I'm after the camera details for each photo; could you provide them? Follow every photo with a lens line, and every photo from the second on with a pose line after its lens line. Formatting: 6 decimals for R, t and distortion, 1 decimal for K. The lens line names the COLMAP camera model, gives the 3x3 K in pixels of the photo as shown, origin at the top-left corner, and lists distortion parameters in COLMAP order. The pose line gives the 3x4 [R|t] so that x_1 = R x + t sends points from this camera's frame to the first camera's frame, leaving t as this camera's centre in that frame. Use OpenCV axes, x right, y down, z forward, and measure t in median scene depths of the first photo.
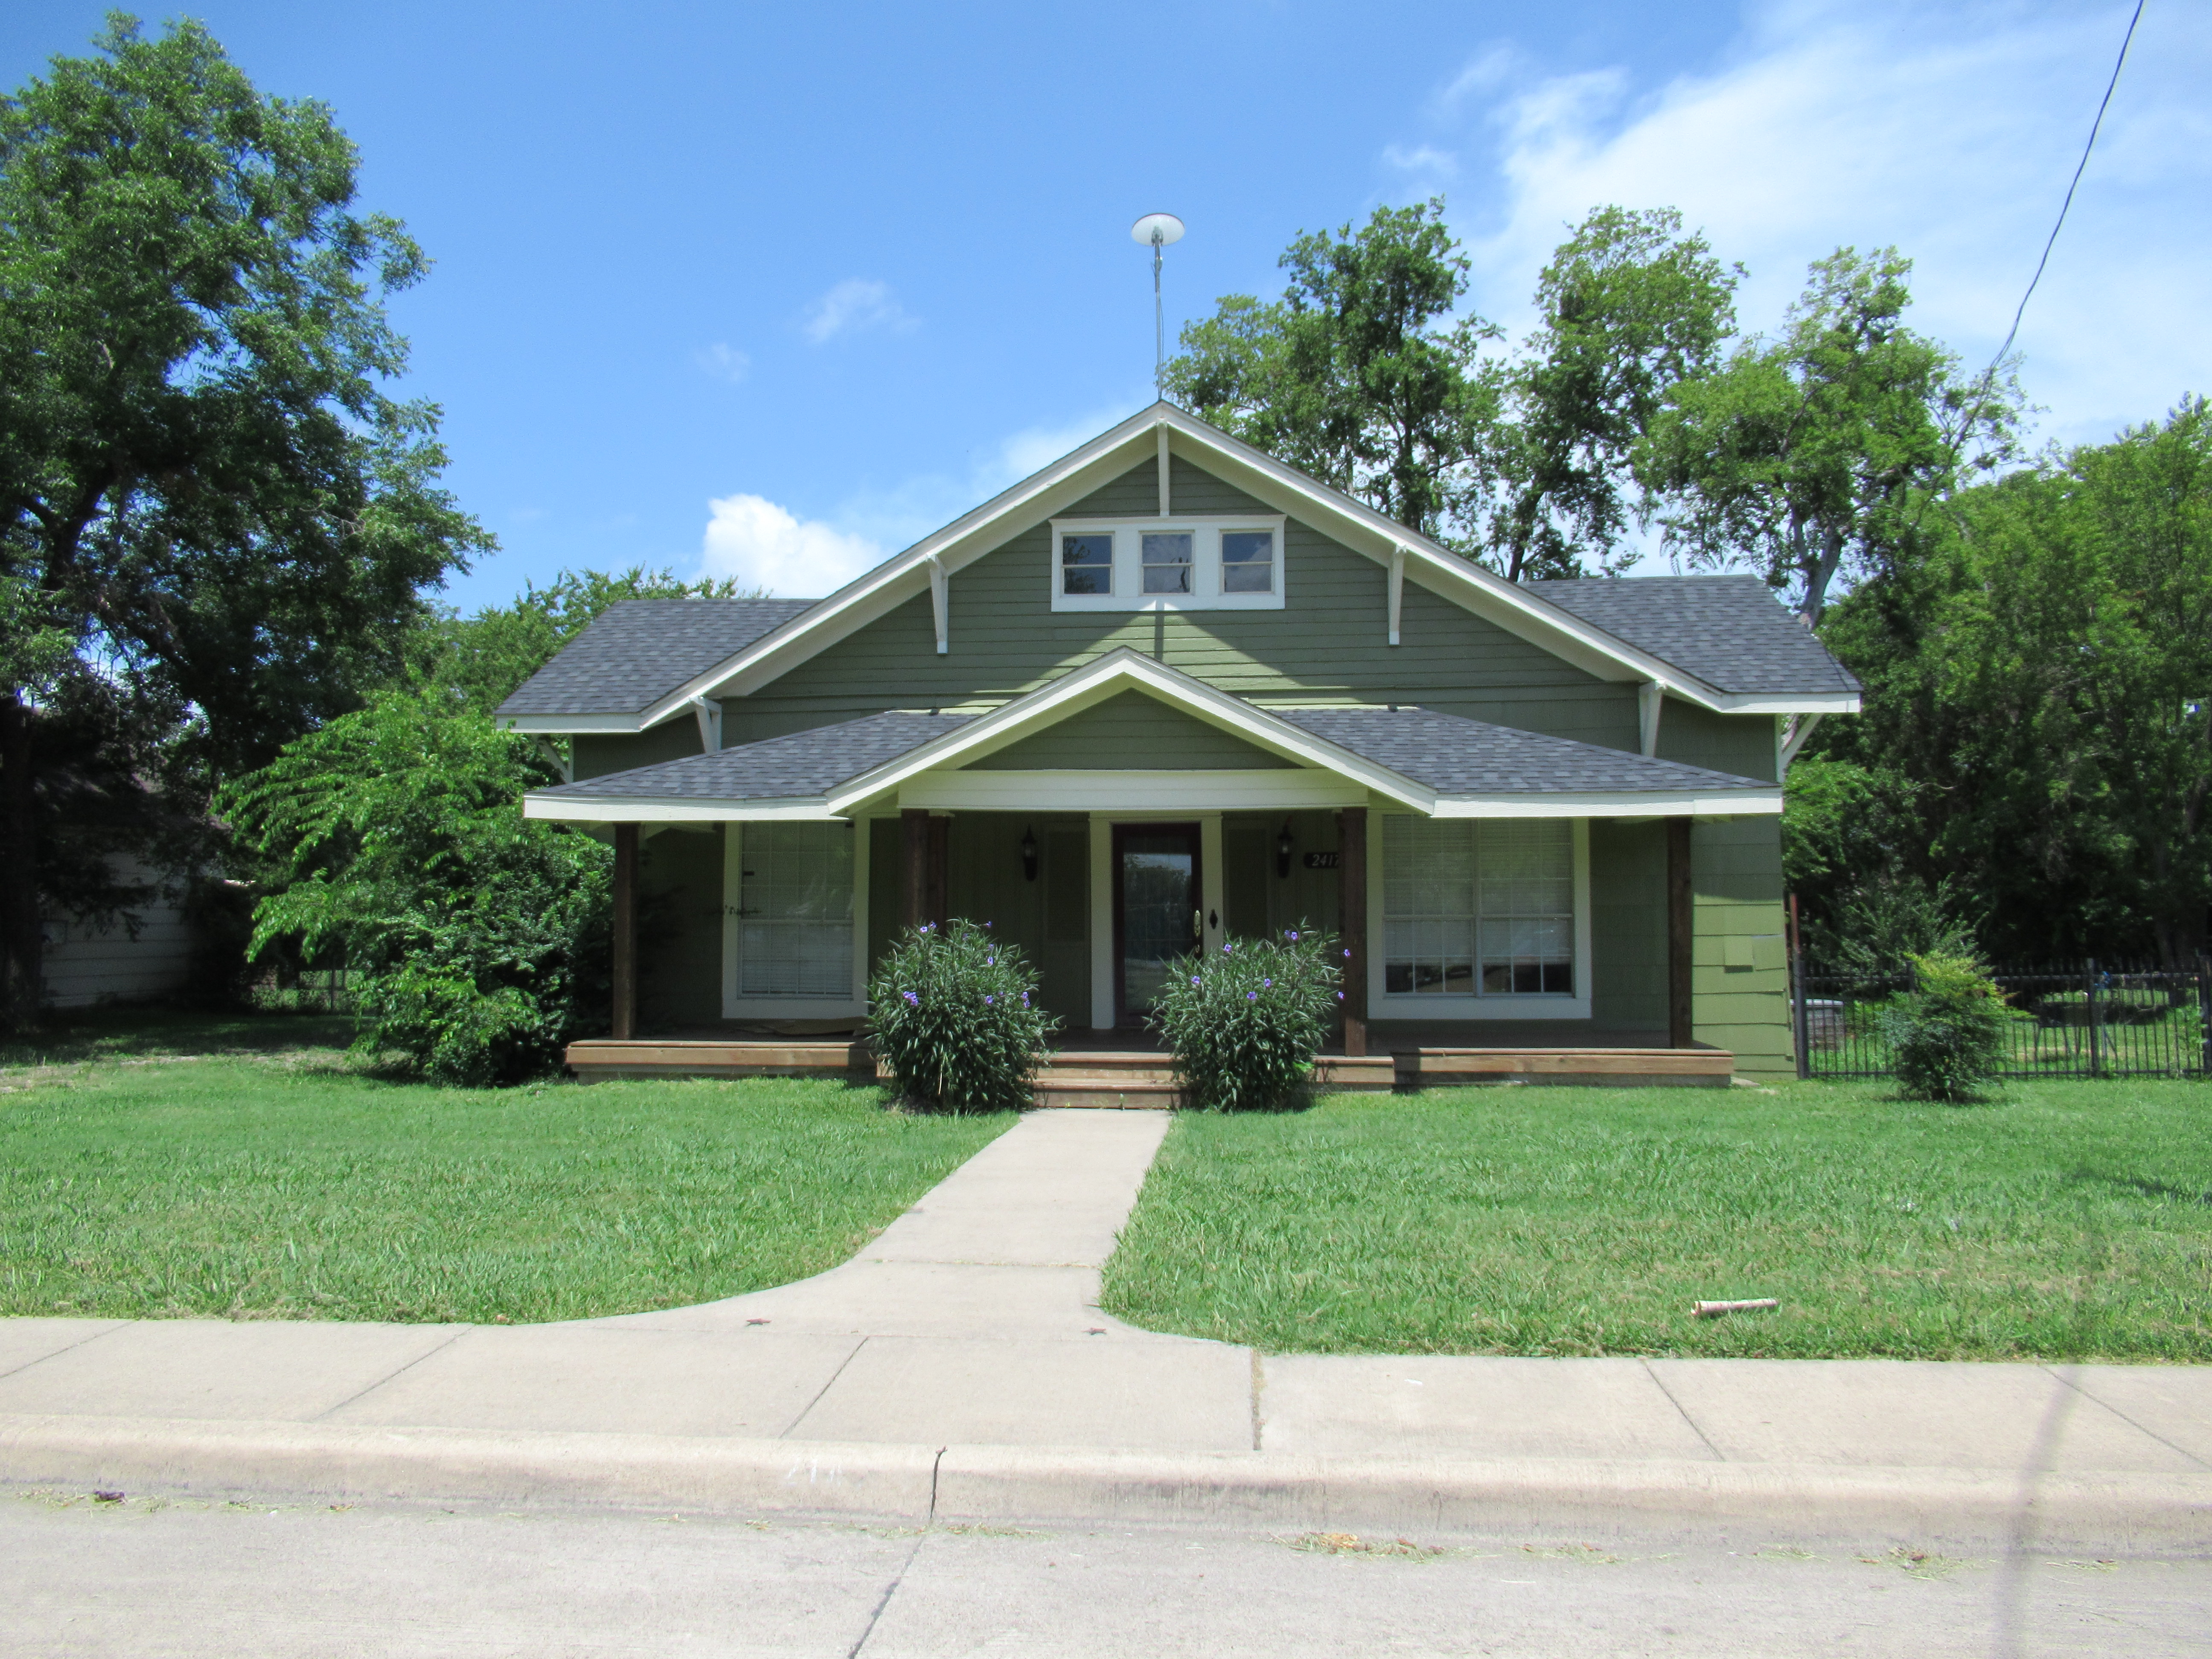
lens RADIAL K [[1640.8, 0, 1106.0], [0, 1640.8, 829.5], [0, 0, 1]] dist [-0.013345, 0.004484]
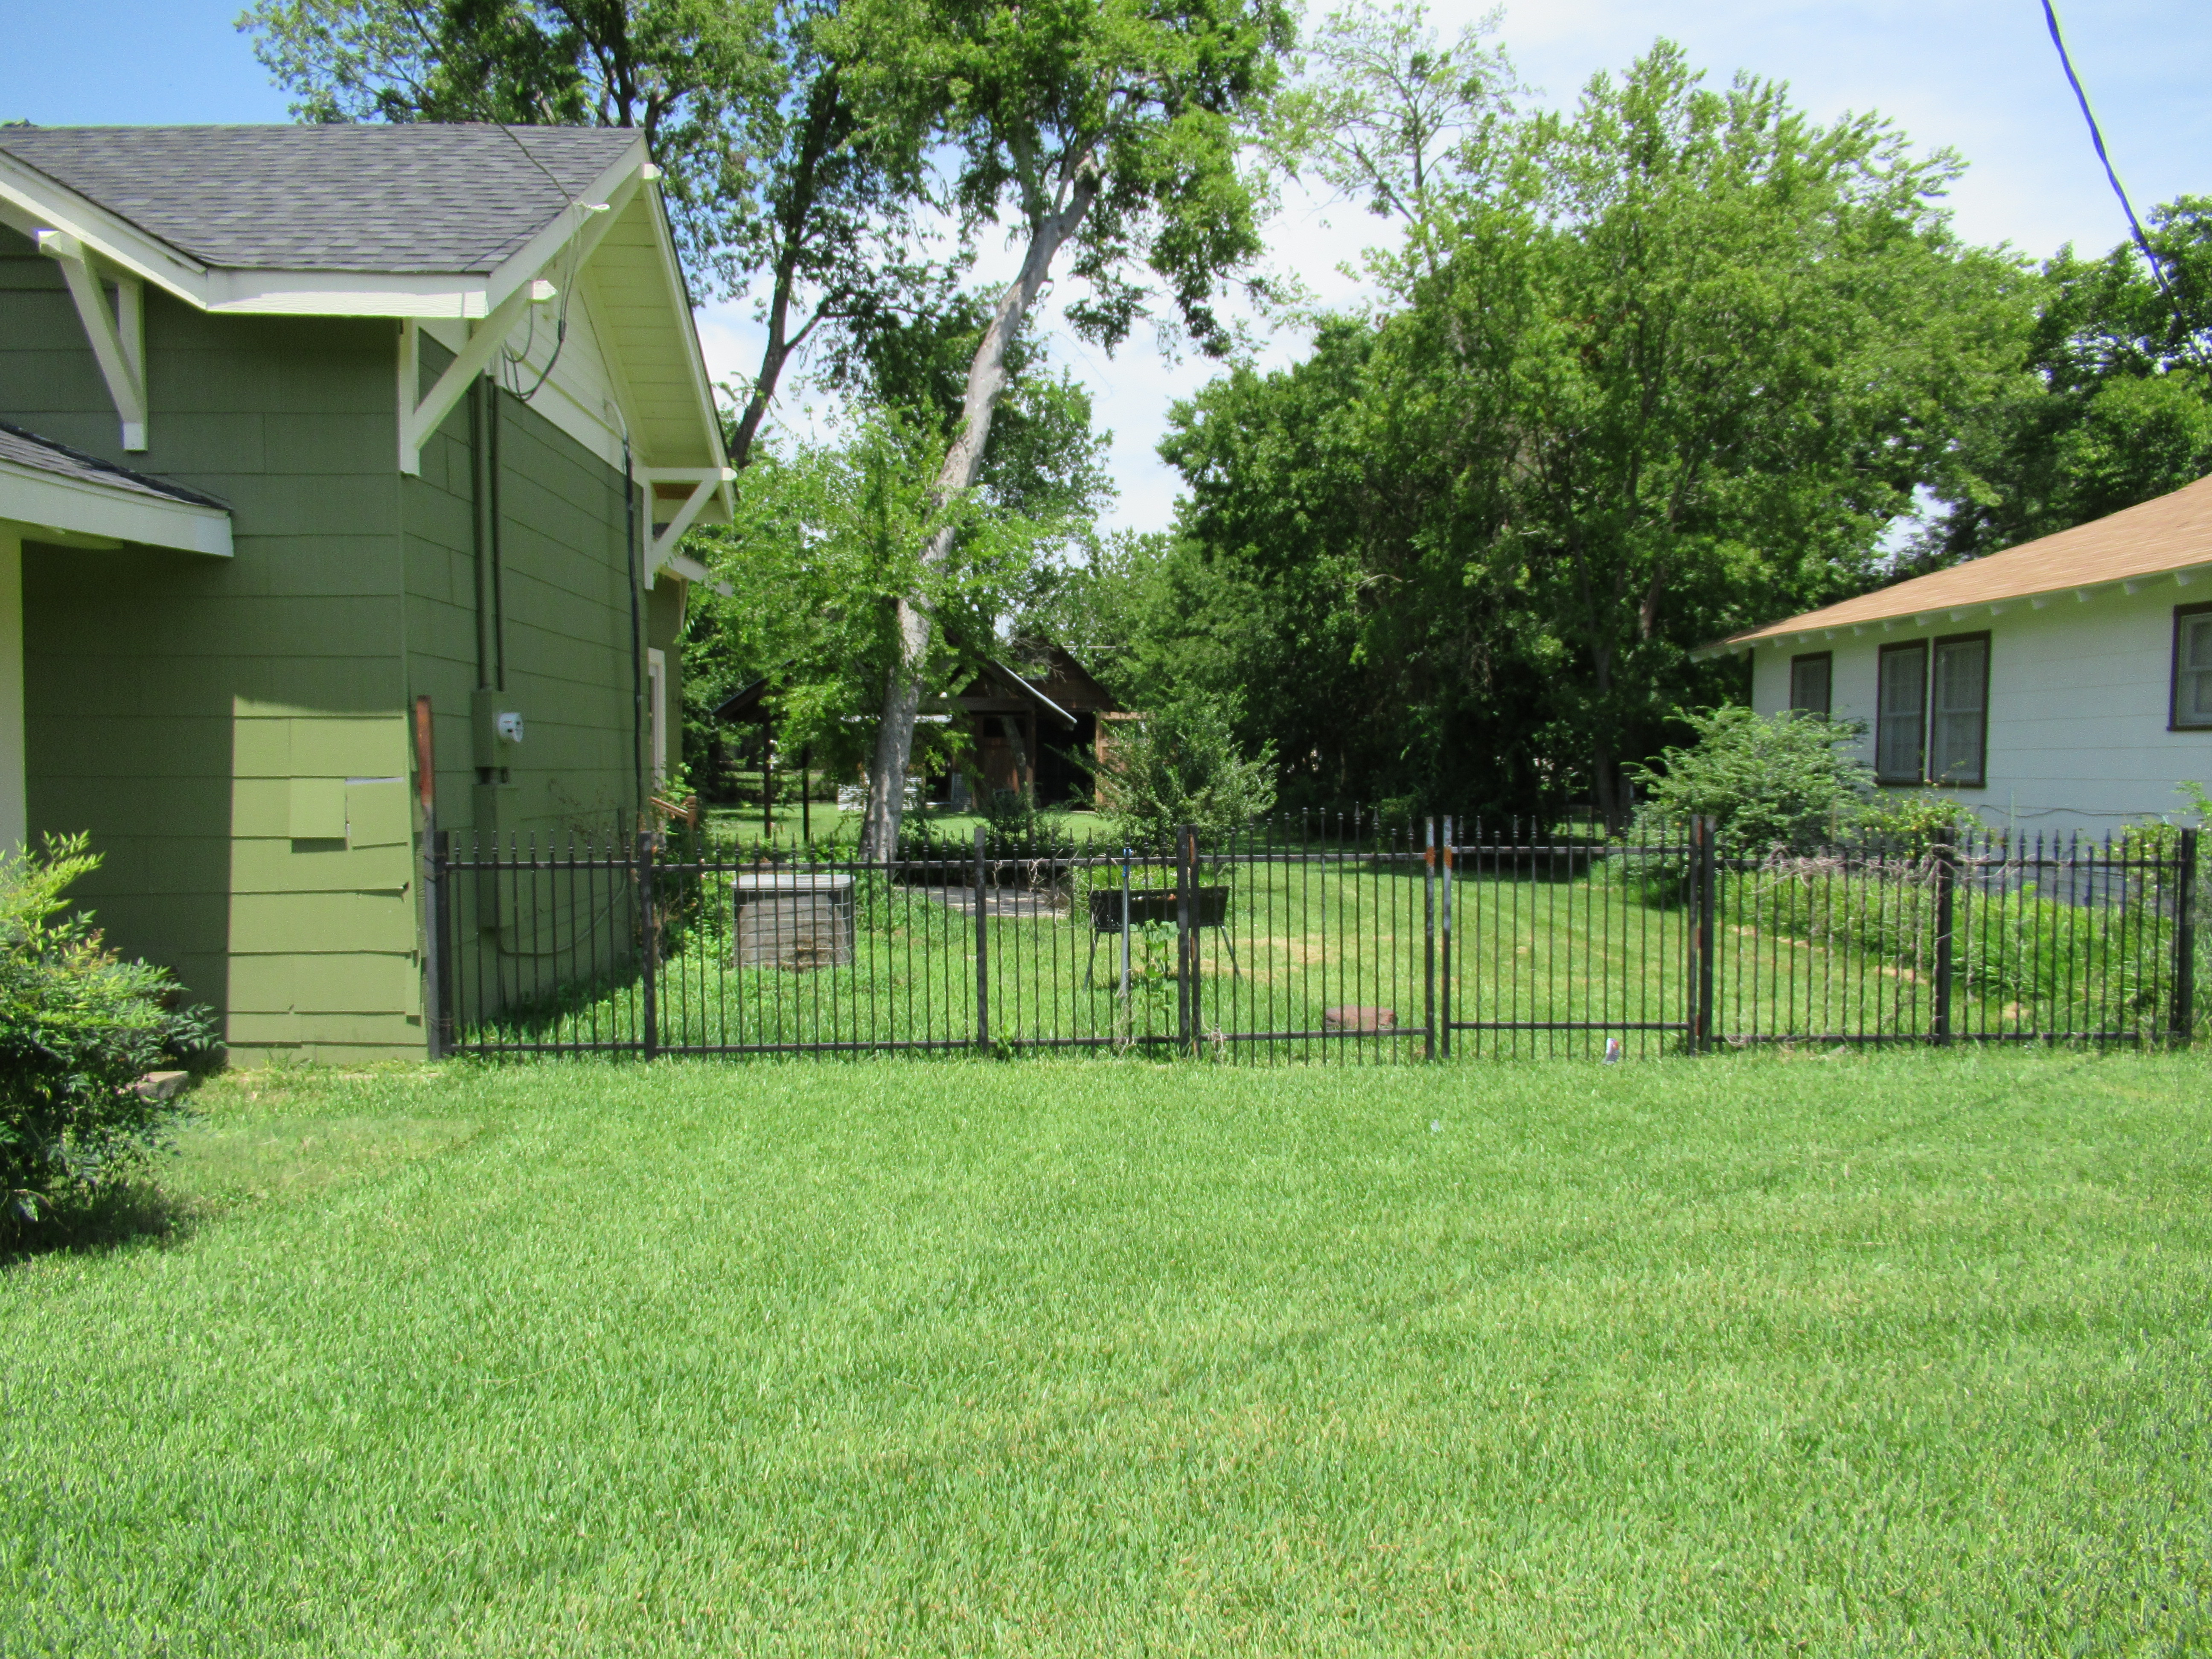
lens RADIAL K [[1644.8, 0, 1106.0], [0, 1644.8, 829.5], [0, 0, 1]] dist [-0.009867, 0.002665]
pose [[0.989960, 0.002819, 0.141321, 0.527307], [-0.018722, 0.993607, 0.111328, 0.018885], [-0.140103, -0.112856, 0.983684, 0.446228]]
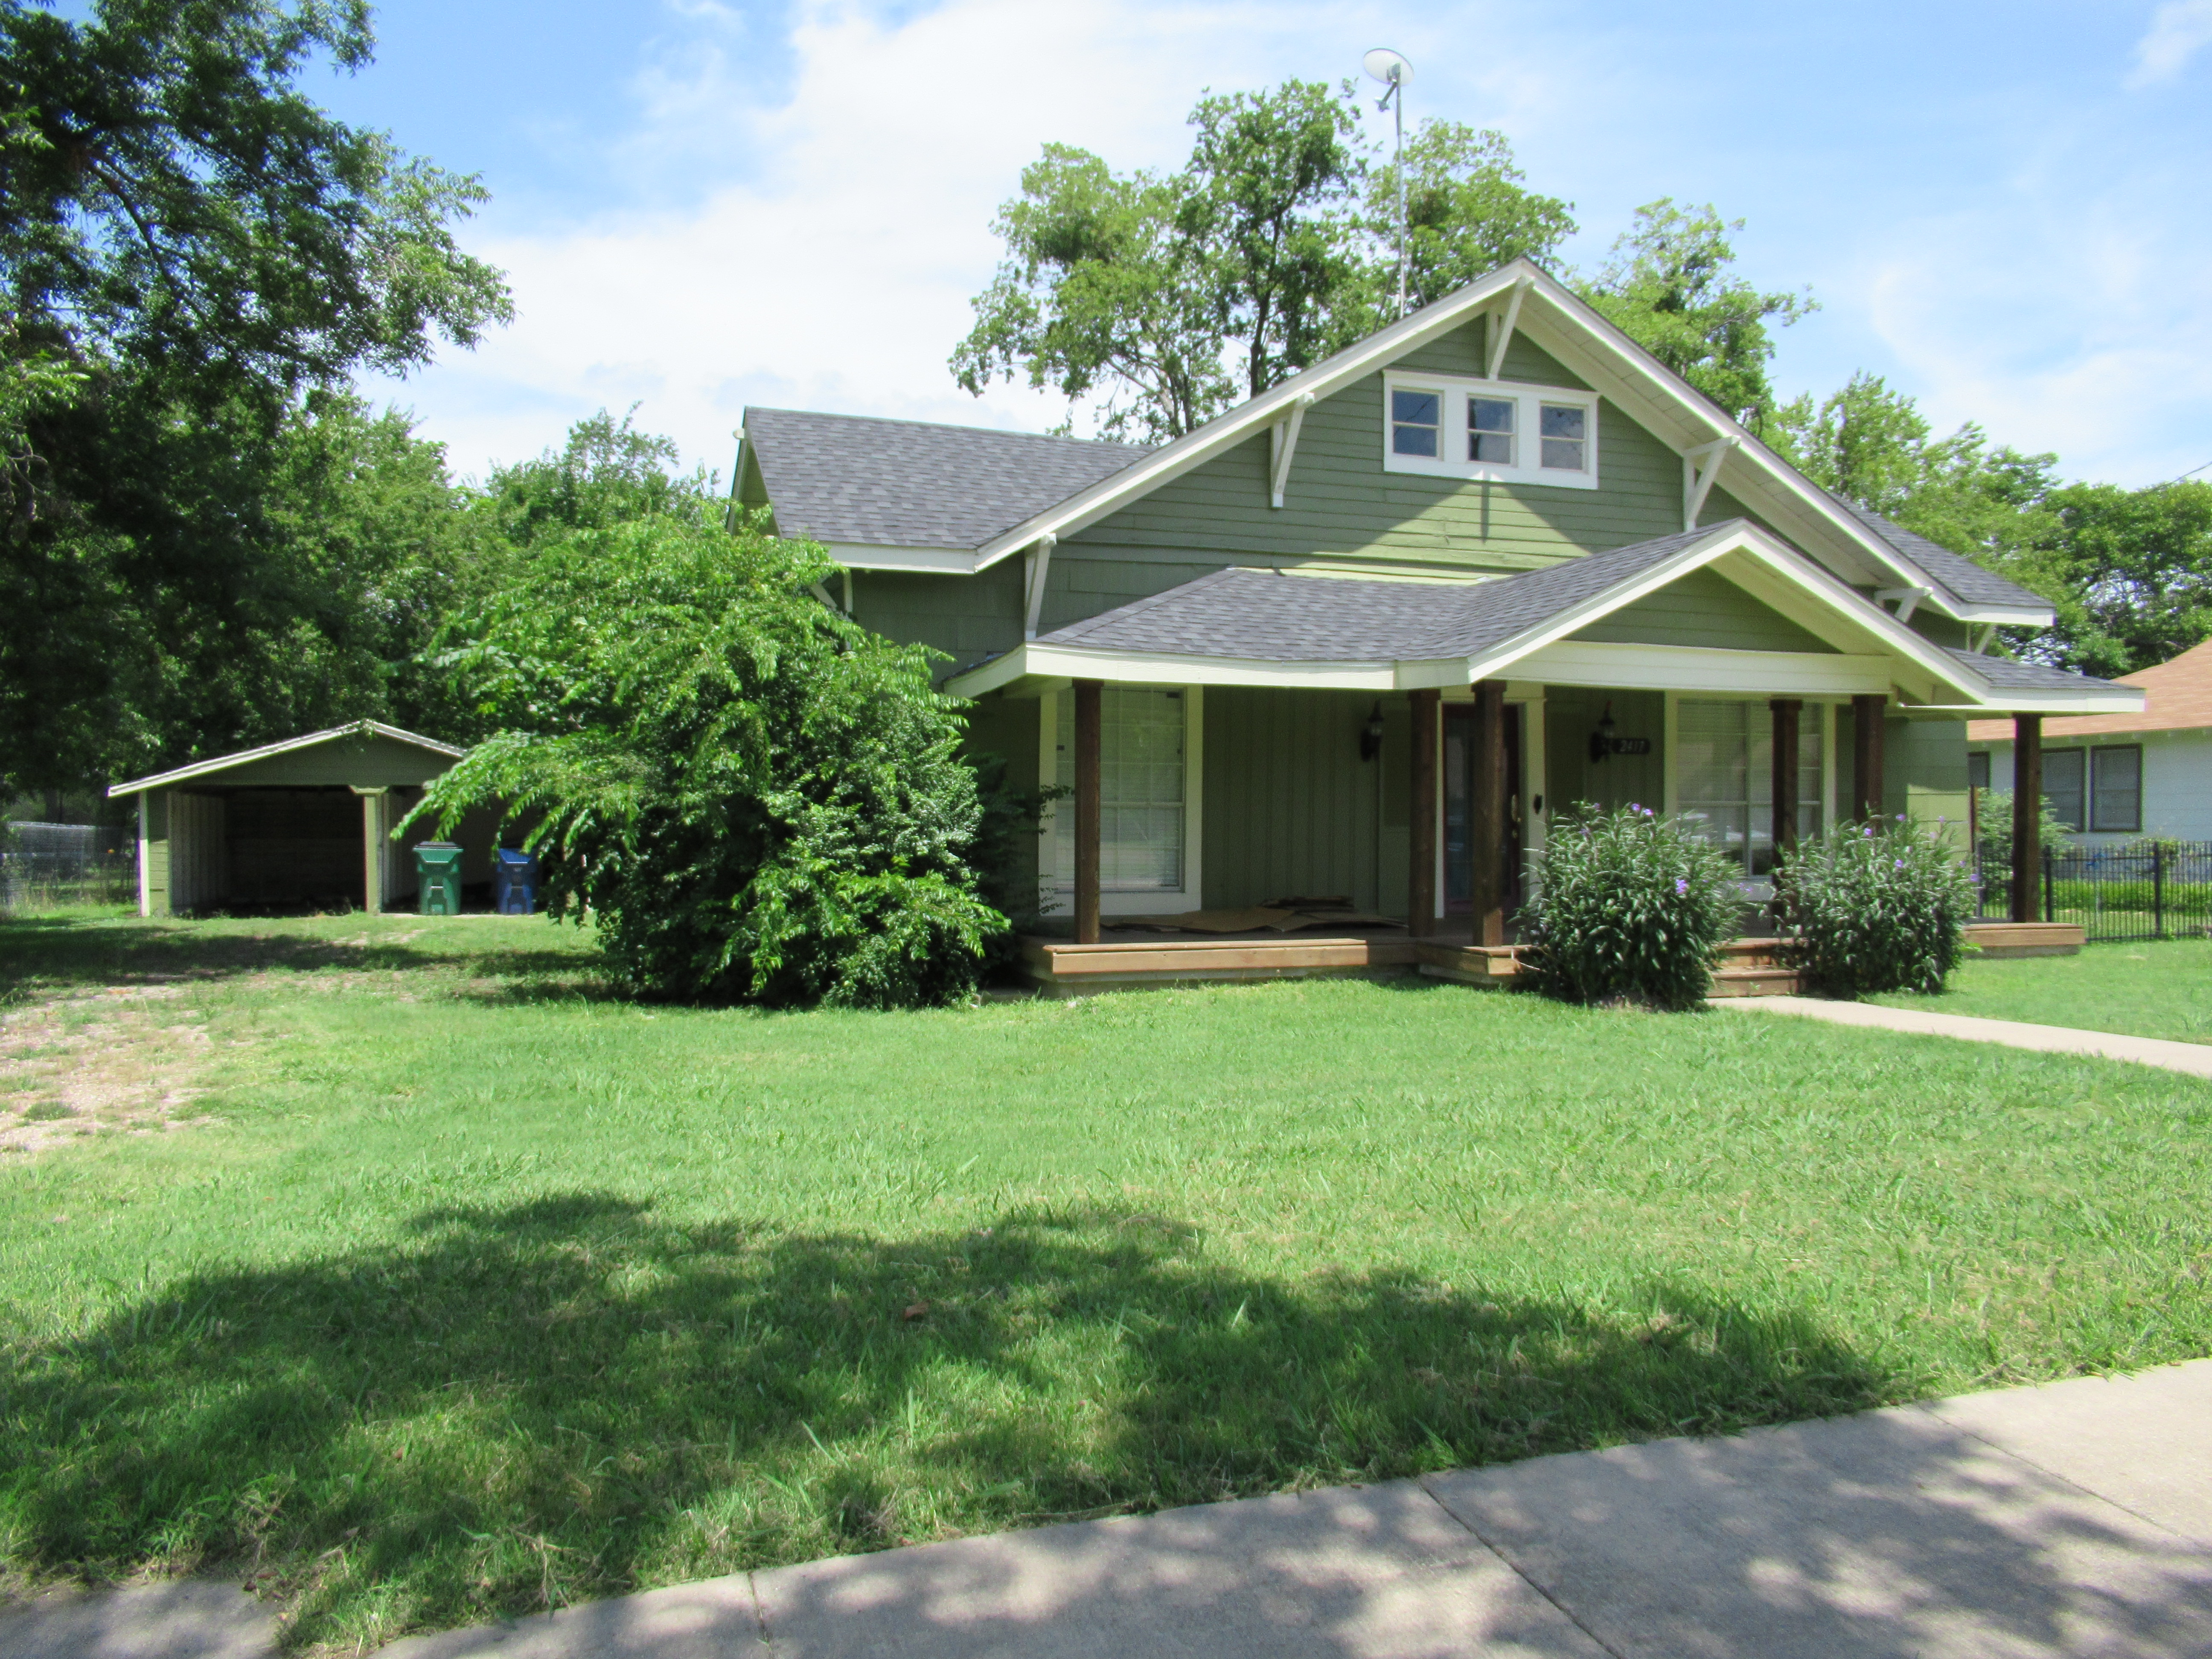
lens RADIAL K [[1644.3, 0, 1106.0], [0, 1644.3, 829.5], [0, 0, 1]] dist [0.004815, 0.002385]
pose [[0.907599, -0.001989, 0.419834, -0.570820], [-0.027118, 0.997623, 0.063350, 0.014603], [-0.418962, -0.068882, 0.905387, 0.211944]]
